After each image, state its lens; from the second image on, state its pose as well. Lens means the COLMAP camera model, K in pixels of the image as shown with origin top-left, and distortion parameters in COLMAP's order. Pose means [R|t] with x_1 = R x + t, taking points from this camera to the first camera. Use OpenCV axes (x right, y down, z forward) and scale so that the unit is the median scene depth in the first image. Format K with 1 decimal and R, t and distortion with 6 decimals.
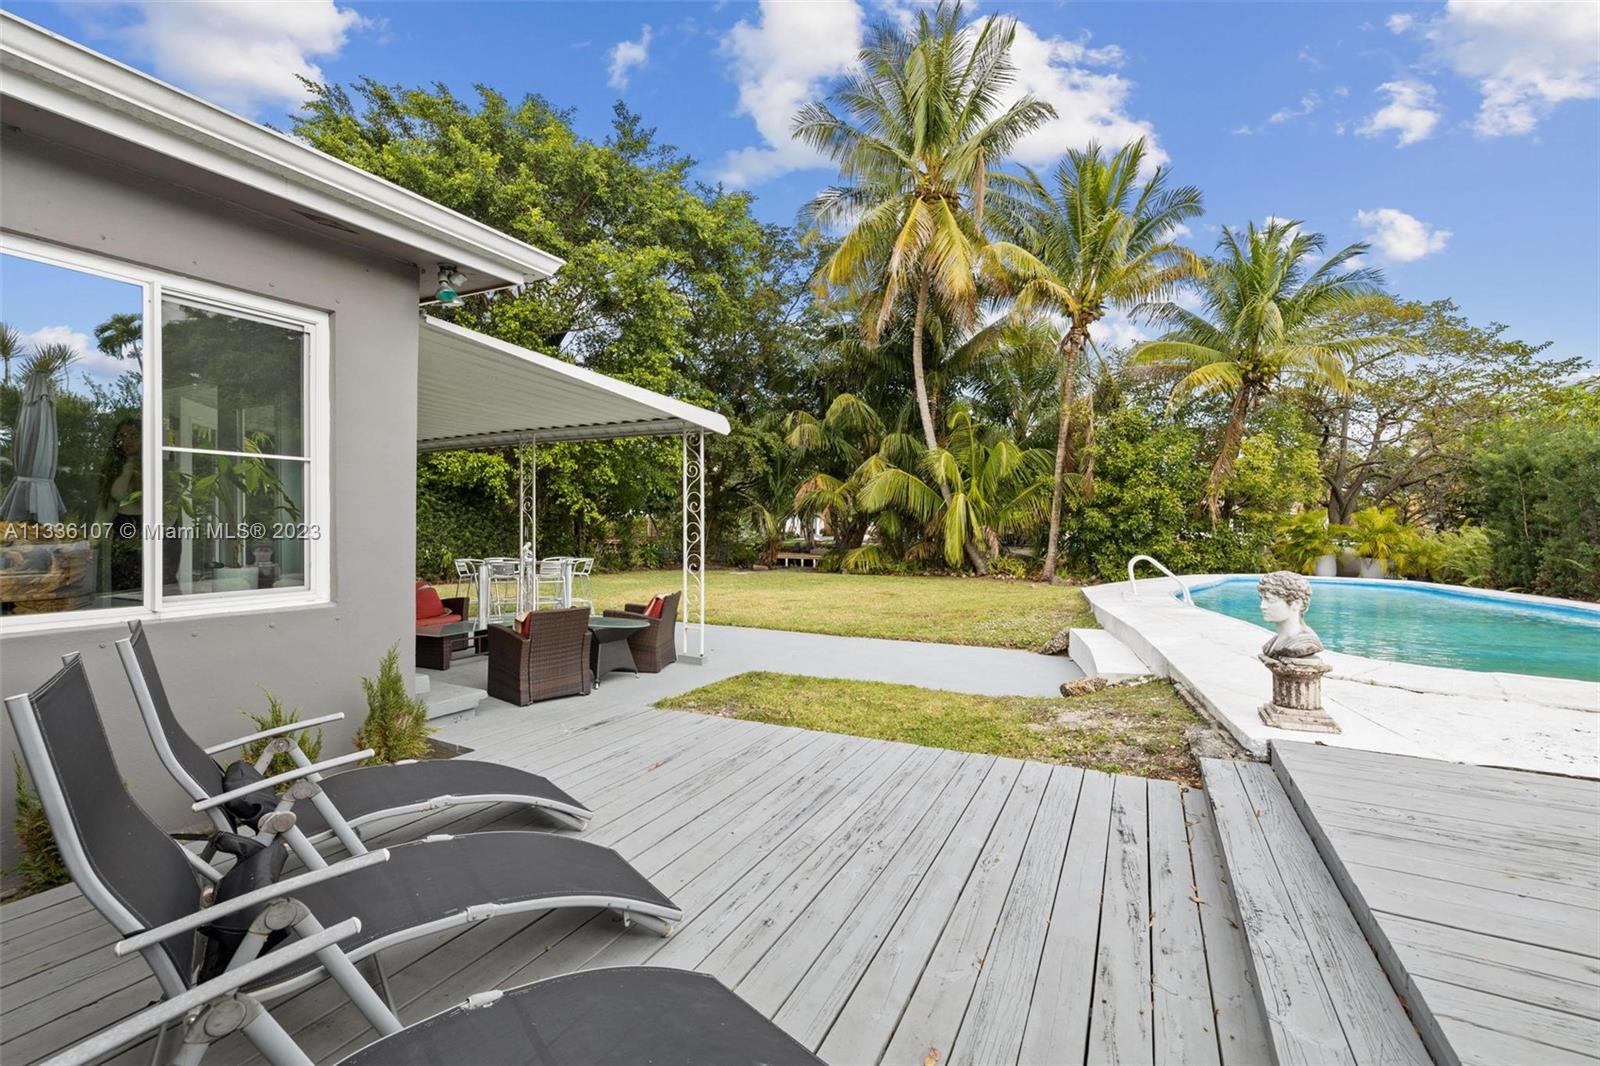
lens RADIAL K [[683.5, 0, 831.6], [0, 683.5, 539.2], [0, 0, 1]] dist [0.002041, 0.001049]
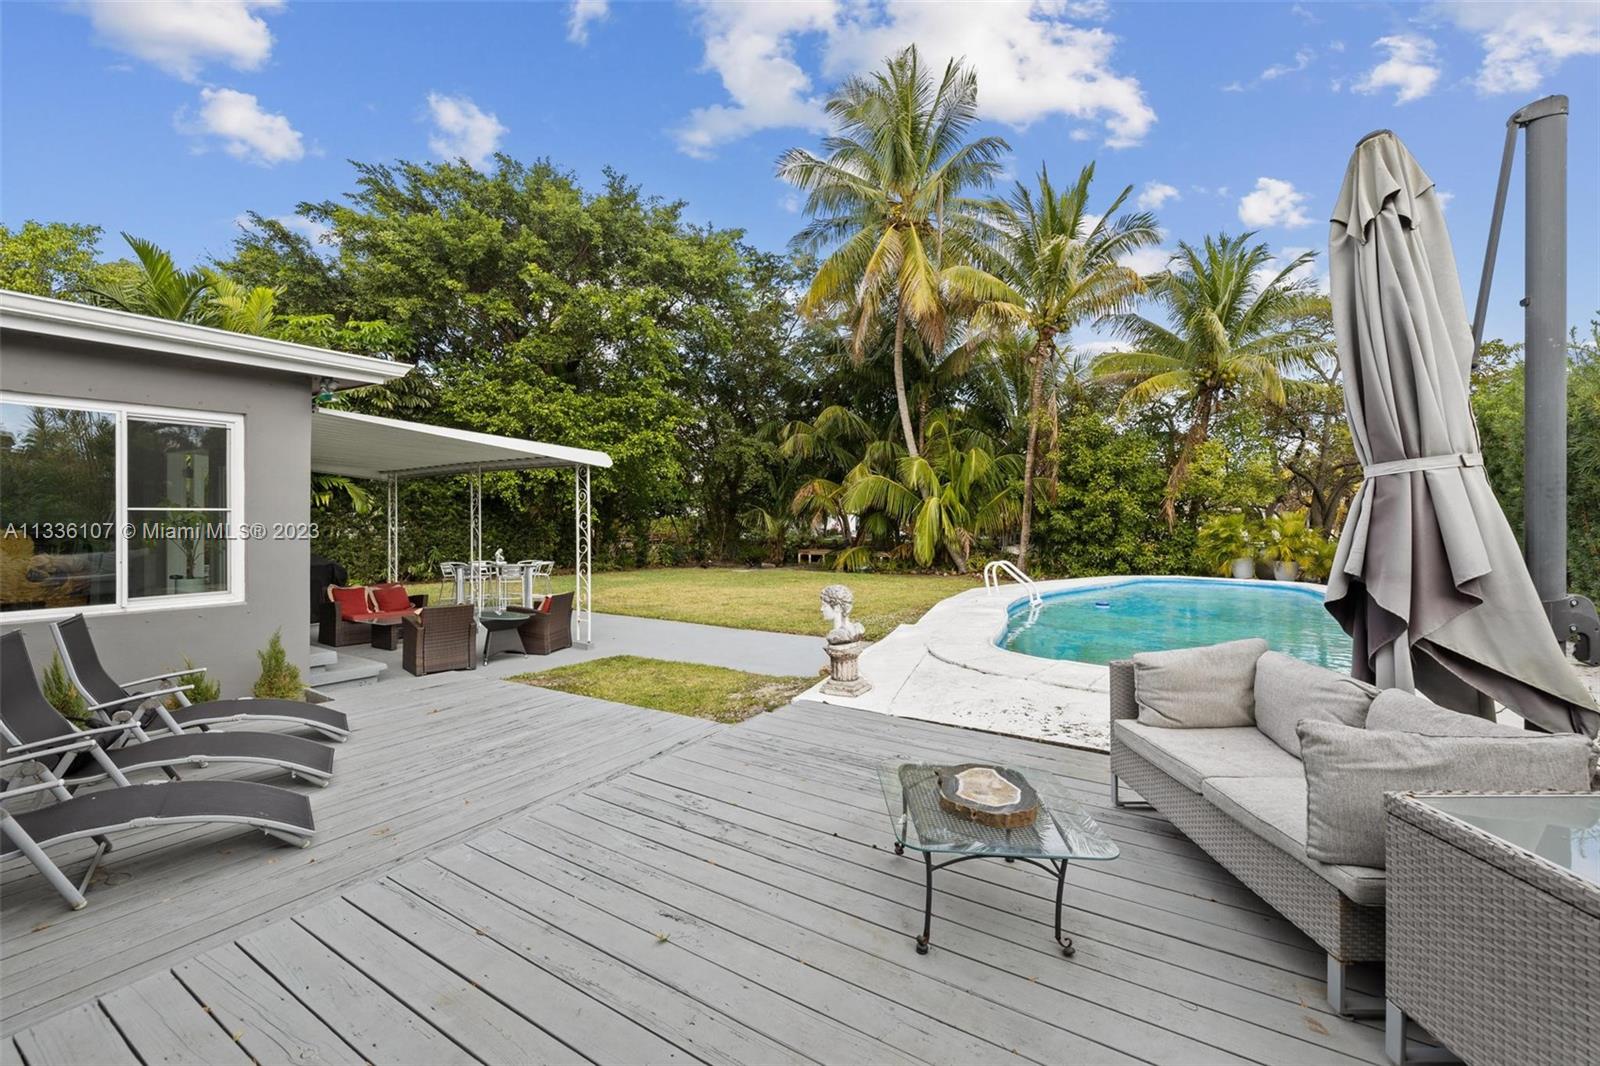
lens RADIAL K [[683.5, 0, 839.9], [0, 683.5, 523.3], [0, 0, 1]] dist [0.002041, 0.001049]
pose [[0.994874, -0.003860, -0.101044, 0.174367], [0.002366, 0.999886, -0.014904, -0.013089], [0.101090, 0.014588, 0.994770, -0.092302]]
